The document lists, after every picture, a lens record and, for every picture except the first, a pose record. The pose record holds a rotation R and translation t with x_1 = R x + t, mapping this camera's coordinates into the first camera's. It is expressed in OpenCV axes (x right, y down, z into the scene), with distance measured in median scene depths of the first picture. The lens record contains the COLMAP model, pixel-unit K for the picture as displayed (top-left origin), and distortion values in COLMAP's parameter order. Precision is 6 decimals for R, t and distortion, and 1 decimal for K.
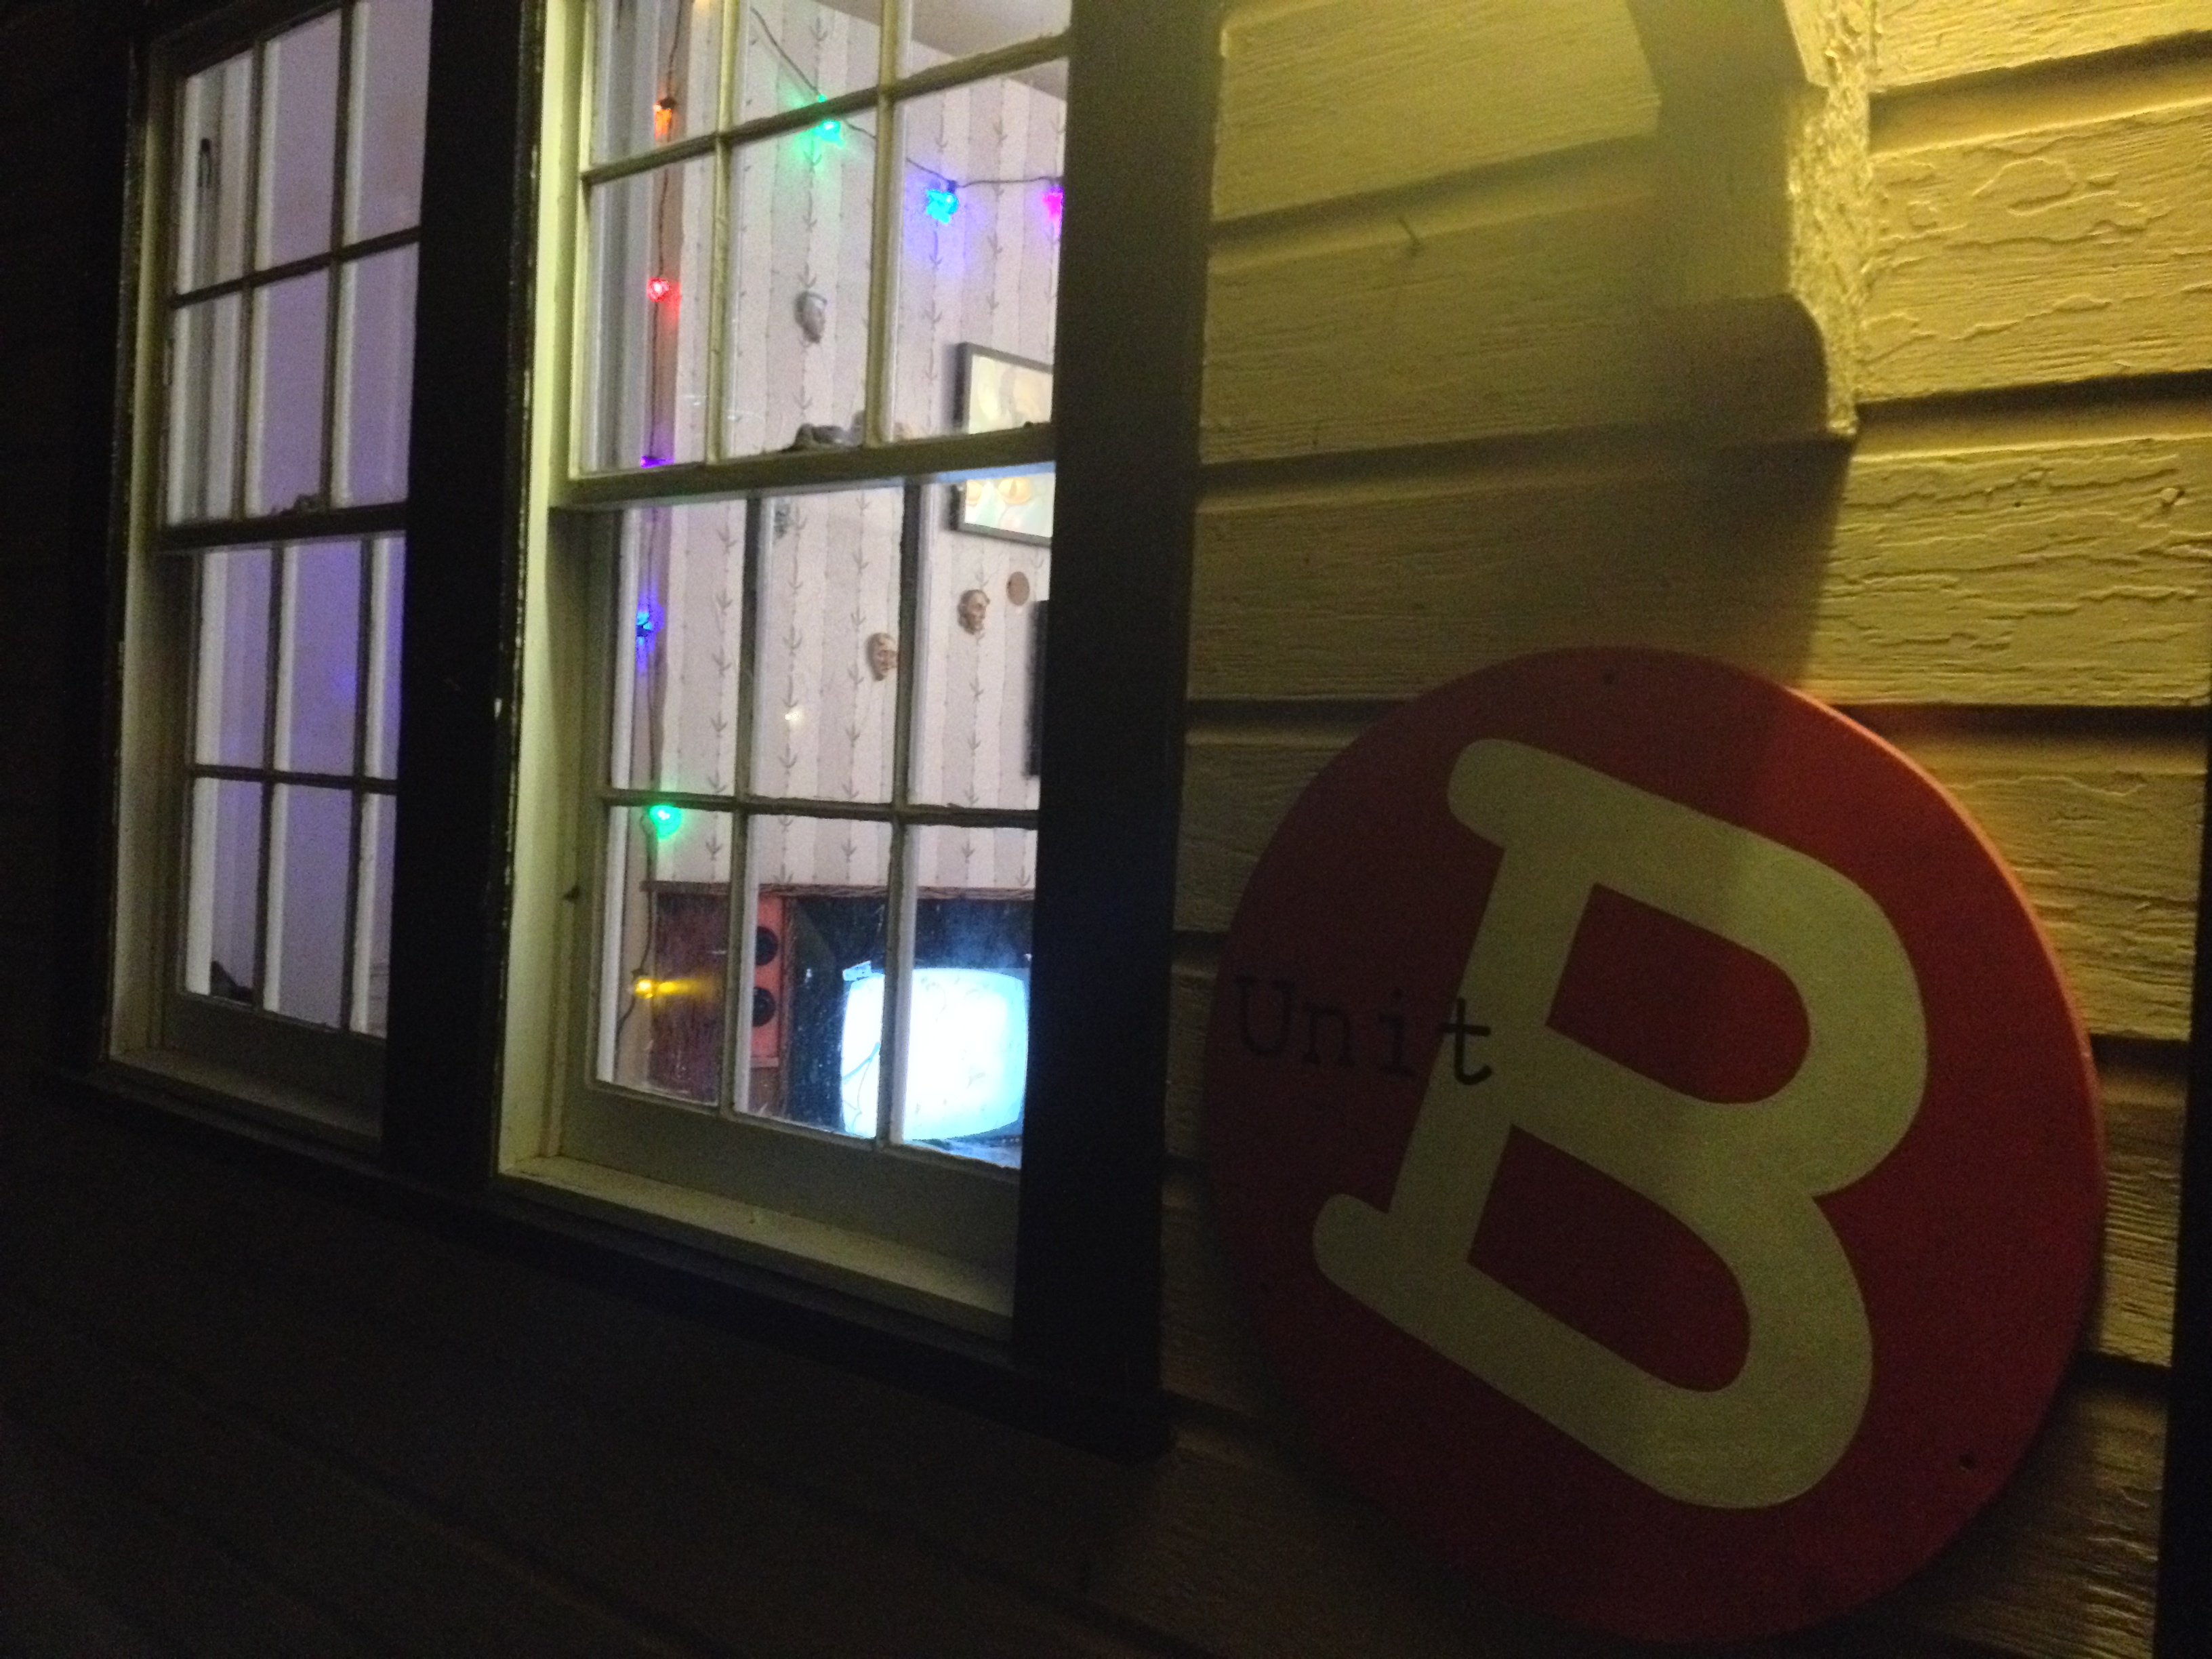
lens RADIAL K [[2201.5, 0, 1106.0], [0, 2201.5, 829.5], [0, 0, 1]] dist [0.063629, -0.013312]
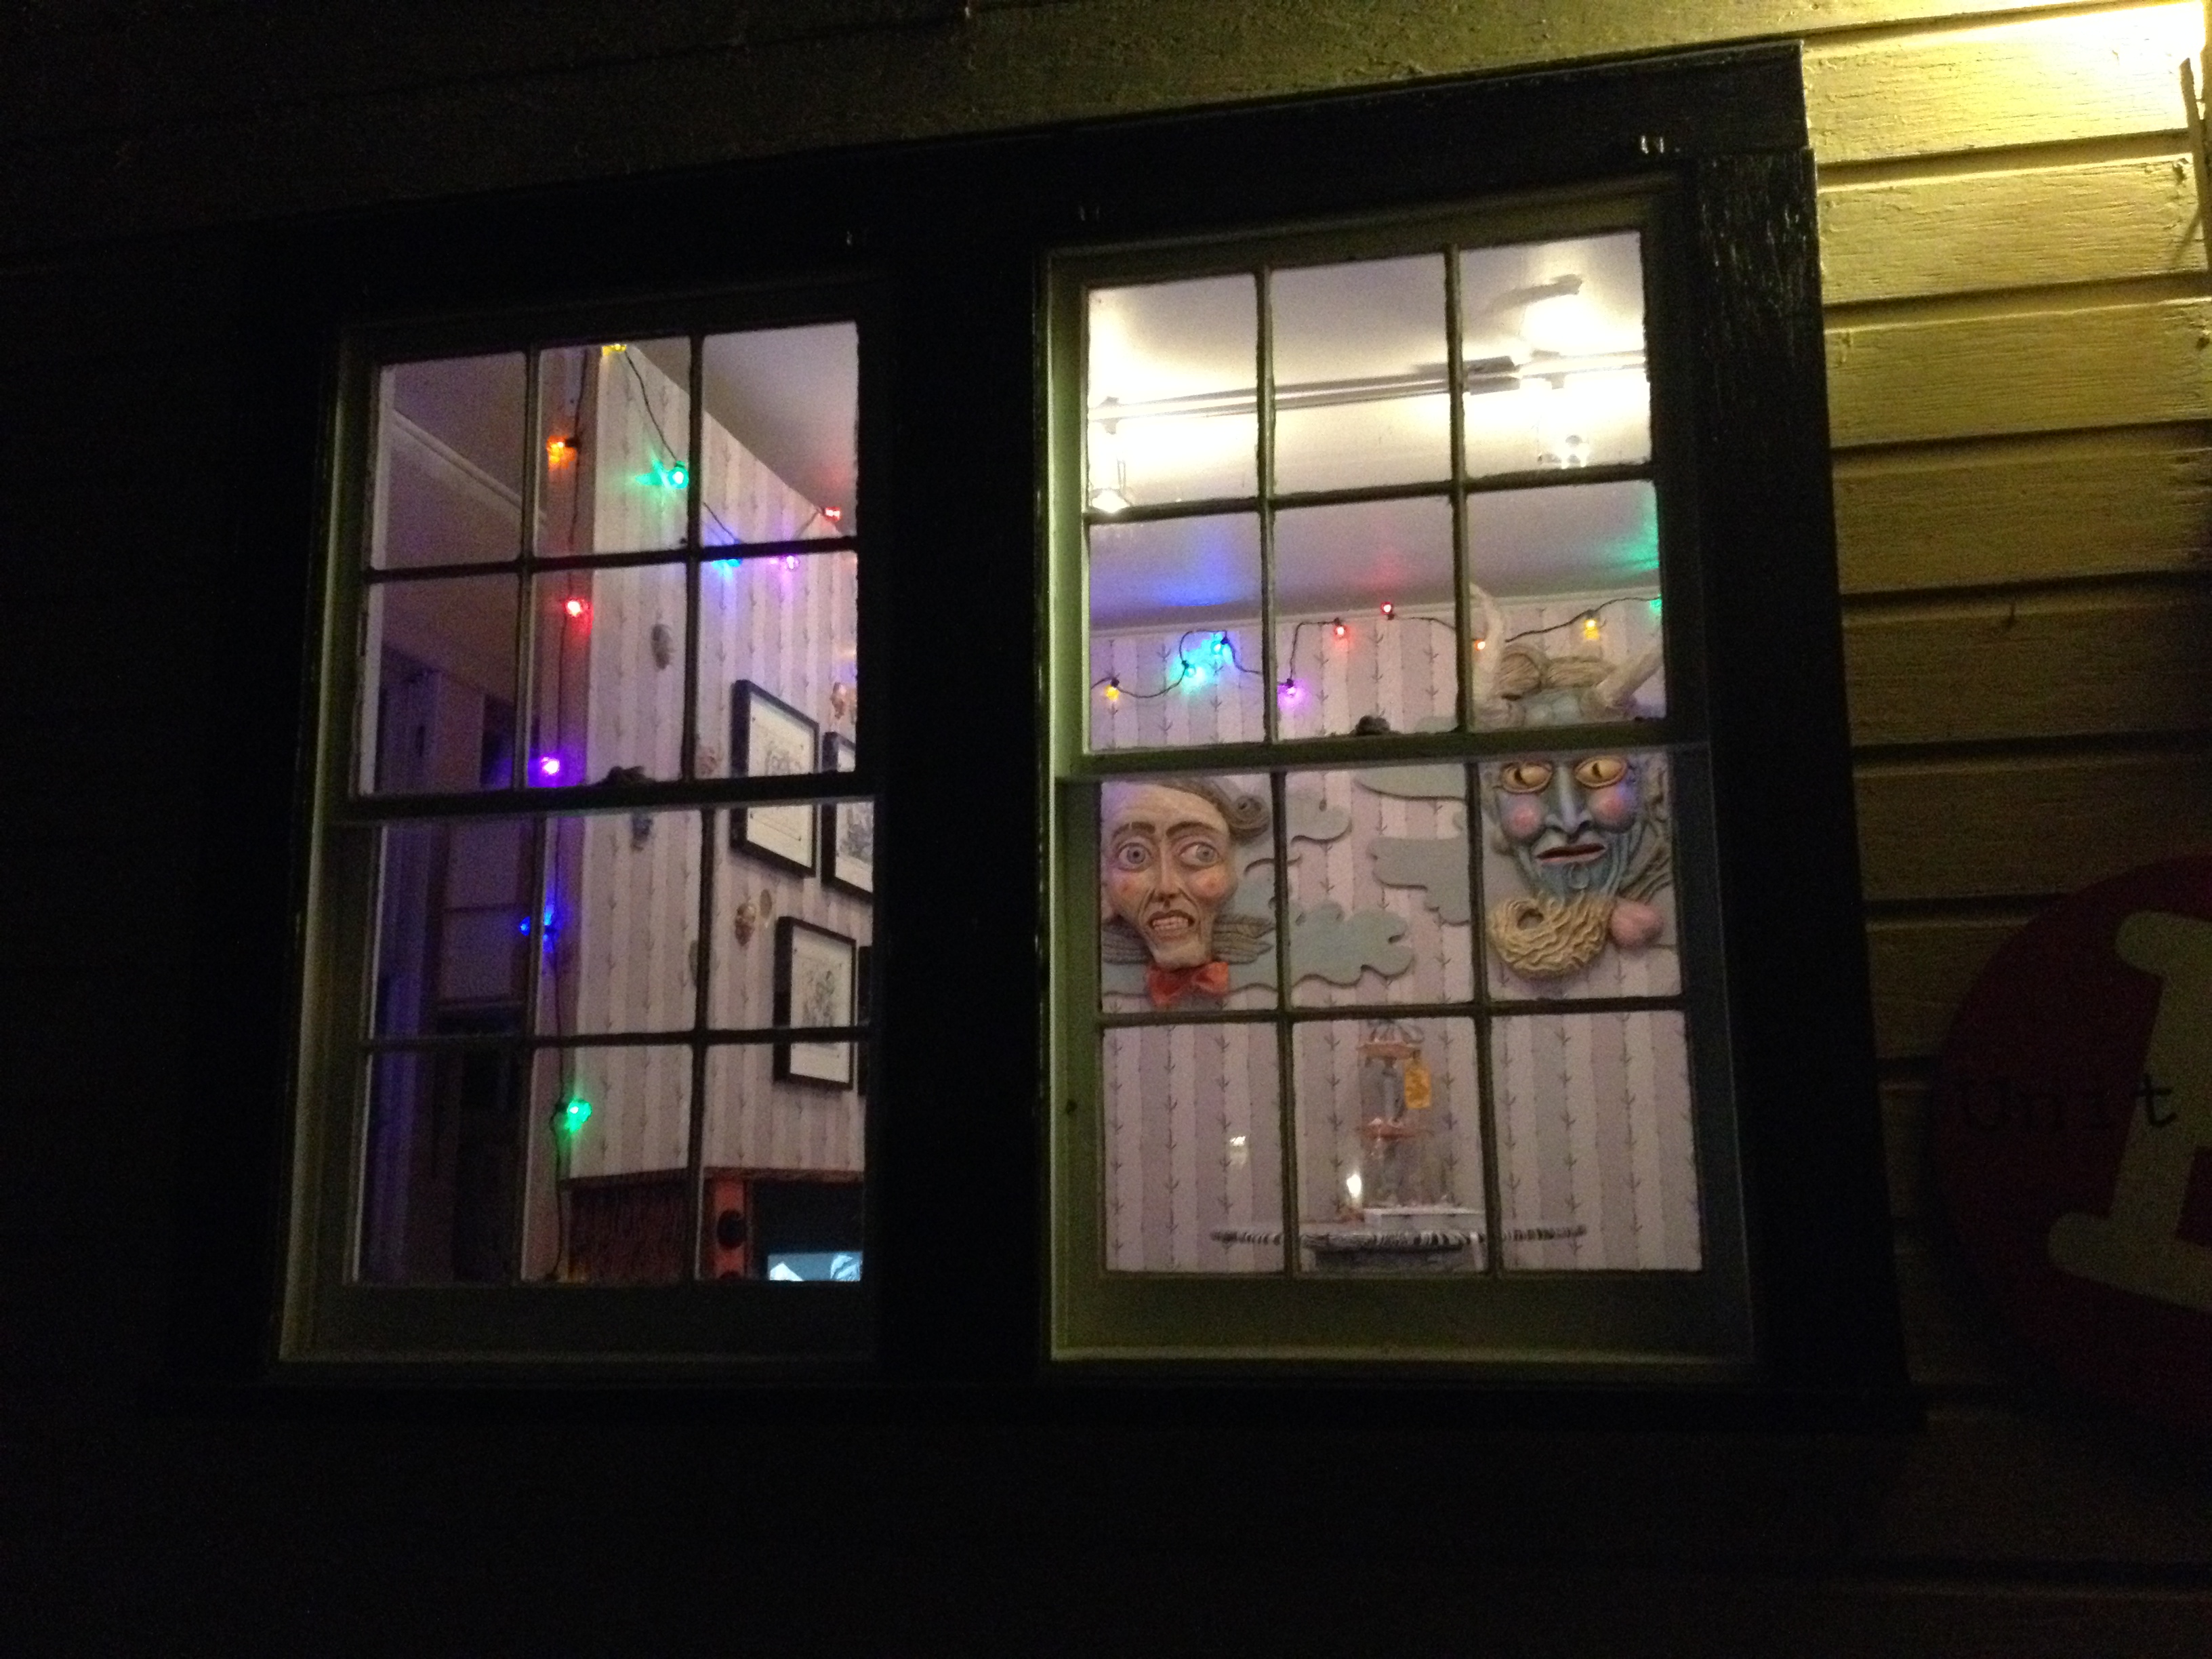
lens RADIAL K [[2155.5, 0, 1106.0], [0, 2155.5, 829.5], [0, 0, 1]] dist [0.005364, -0.114502]
pose [[0.833967, 0.040684, 0.550312, -1.178657], [0.064080, 0.983391, -0.169811, 0.104296], [-0.548081, 0.176880, 0.817509, 0.095061]]
